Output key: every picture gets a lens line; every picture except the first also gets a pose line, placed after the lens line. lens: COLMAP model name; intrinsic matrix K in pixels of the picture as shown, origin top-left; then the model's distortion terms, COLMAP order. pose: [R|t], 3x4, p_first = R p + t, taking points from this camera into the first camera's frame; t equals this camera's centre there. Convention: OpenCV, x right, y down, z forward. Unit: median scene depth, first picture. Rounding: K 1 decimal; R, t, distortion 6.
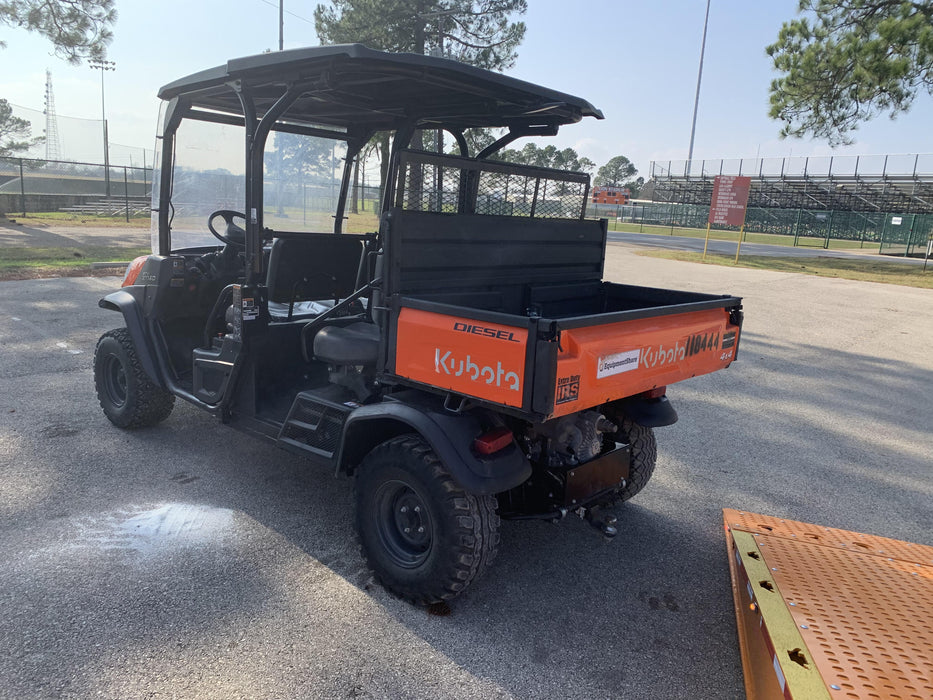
lens RADIAL K [[710.9, 0, 460.2], [0, 710.9, 349.8], [0, 0, 1]] dist [0.032524, -0.040142]
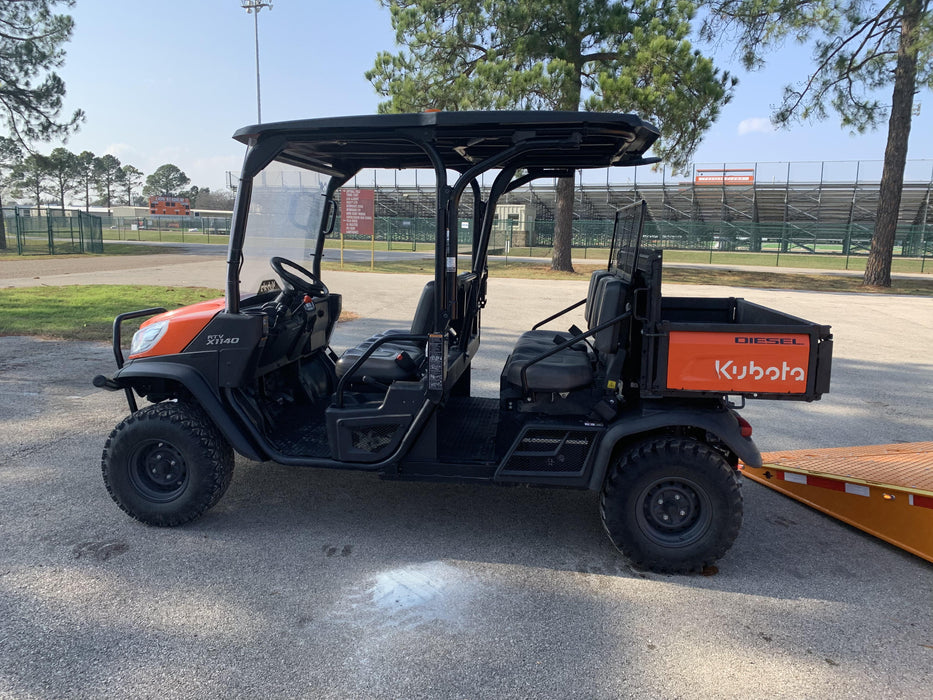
lens RADIAL K [[710.9, 0, 469.2], [0, 710.9, 348.0], [0, 0, 1]] dist [0.032524, -0.040142]
pose [[0.819802, -0.133354, 0.556903, -0.113888], [0.140985, 0.989574, 0.029420, -0.012766], [-0.555020, 0.054397, 0.830056, 0.020670]]
